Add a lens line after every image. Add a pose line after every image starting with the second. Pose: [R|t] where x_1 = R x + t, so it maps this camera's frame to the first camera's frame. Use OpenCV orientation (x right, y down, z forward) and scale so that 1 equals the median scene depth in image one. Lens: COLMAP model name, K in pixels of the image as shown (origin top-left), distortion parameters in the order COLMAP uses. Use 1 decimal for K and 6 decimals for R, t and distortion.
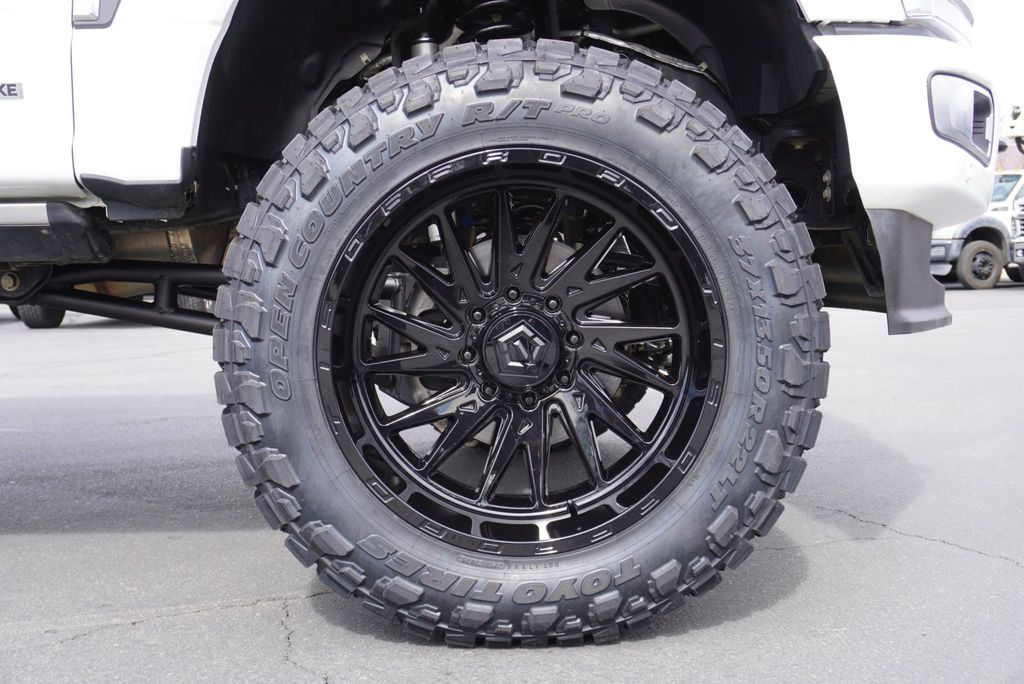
lens RADIAL K [[1217.3, 0, 512.0], [0, 1217.3, 342.0], [0, 0, 1]] dist [-0.008879, -0.003227]
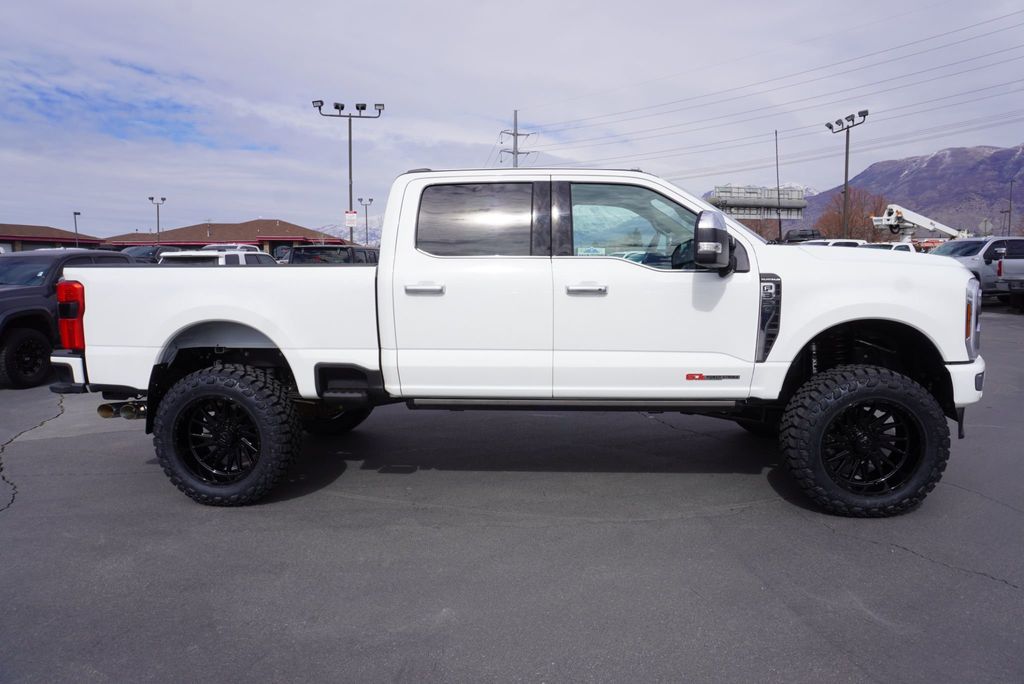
lens RADIAL K [[680.9, 0, 512.0], [0, 680.9, 342.0], [0, 0, 1]] dist [-0.027898, 0.026395]
pose [[0.997772, 0.011554, -0.065705, -1.050961], [-0.006744, 0.997312, 0.072962, -0.501026], [0.066372, -0.072357, 0.995168, -1.309542]]
